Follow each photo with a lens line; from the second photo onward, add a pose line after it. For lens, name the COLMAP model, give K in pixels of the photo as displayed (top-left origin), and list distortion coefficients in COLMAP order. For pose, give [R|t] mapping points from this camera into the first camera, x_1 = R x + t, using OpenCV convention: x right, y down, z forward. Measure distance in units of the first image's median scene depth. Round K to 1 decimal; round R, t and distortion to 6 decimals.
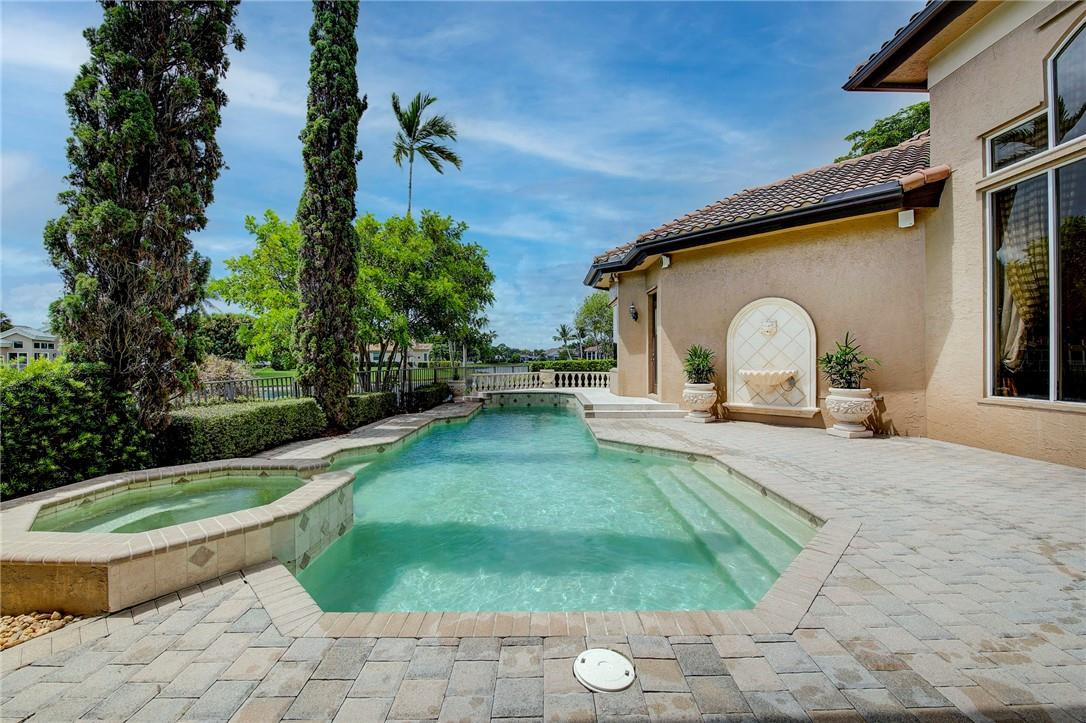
lens RADIAL K [[431.9, 0, 543.7], [0, 431.9, 362.7], [0, 0, 1]] dist [-0.017035, -0.000631]
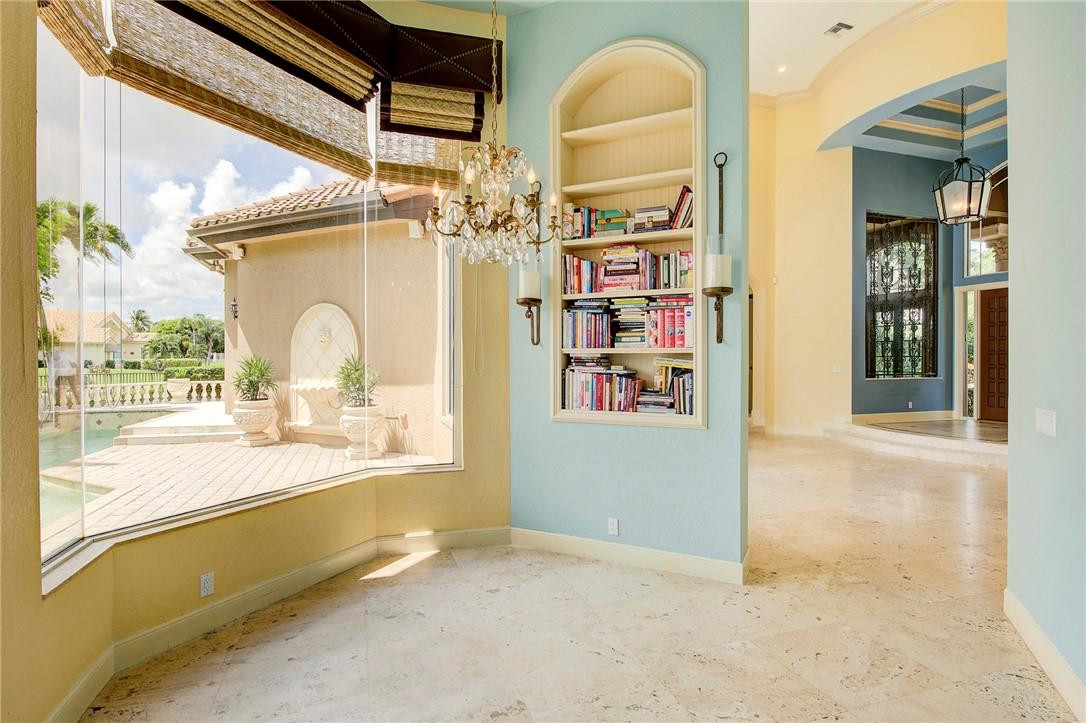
lens RADIAL K [[560.0, 0, 547.3], [0, 560.0, 357.7], [0, 0, 1]] dist [-0.013613, -0.000555]
pose [[0.949374, 0.007210, 0.314064, 0.536664], [-0.005306, 0.999962, -0.006917, -0.029752], [-0.314102, 0.004900, 0.949377, -0.215804]]
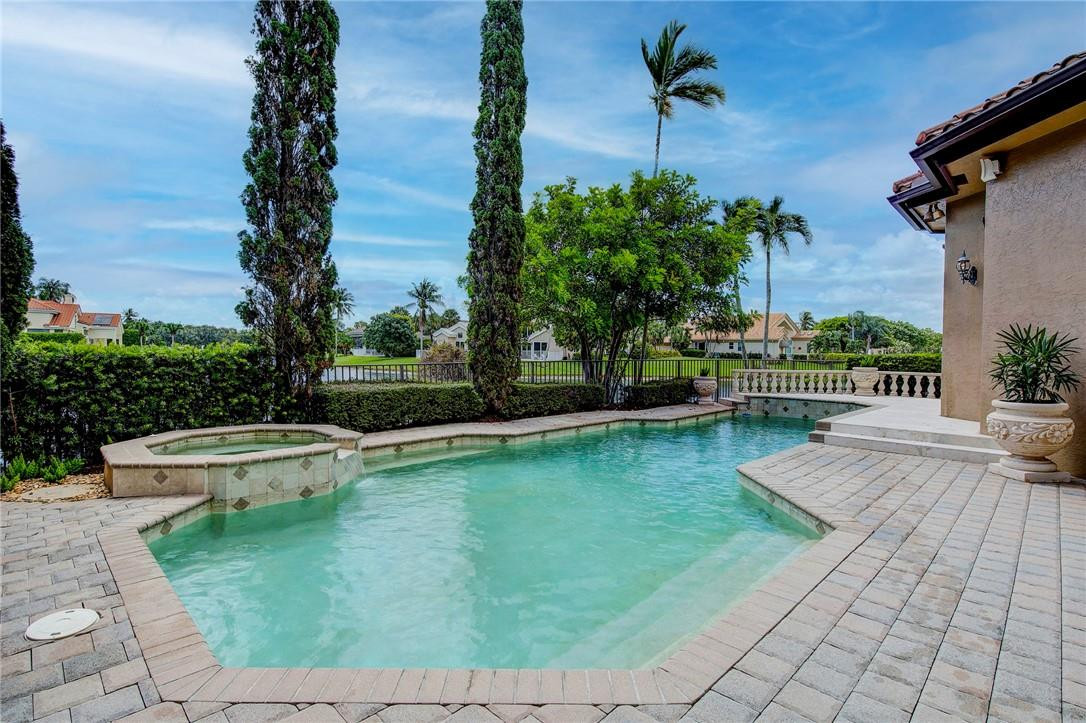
lens RADIAL K [[517.2, 0, 545.9], [0, 517.2, 362.8], [0, 0, 1]] dist [-0.001630, -0.000585]
pose [[0.714846, 0.029673, -0.698652, 0.359117], [-0.018185, 0.999550, 0.023847, -0.001415], [0.699046, -0.004342, 0.715064, 0.171519]]
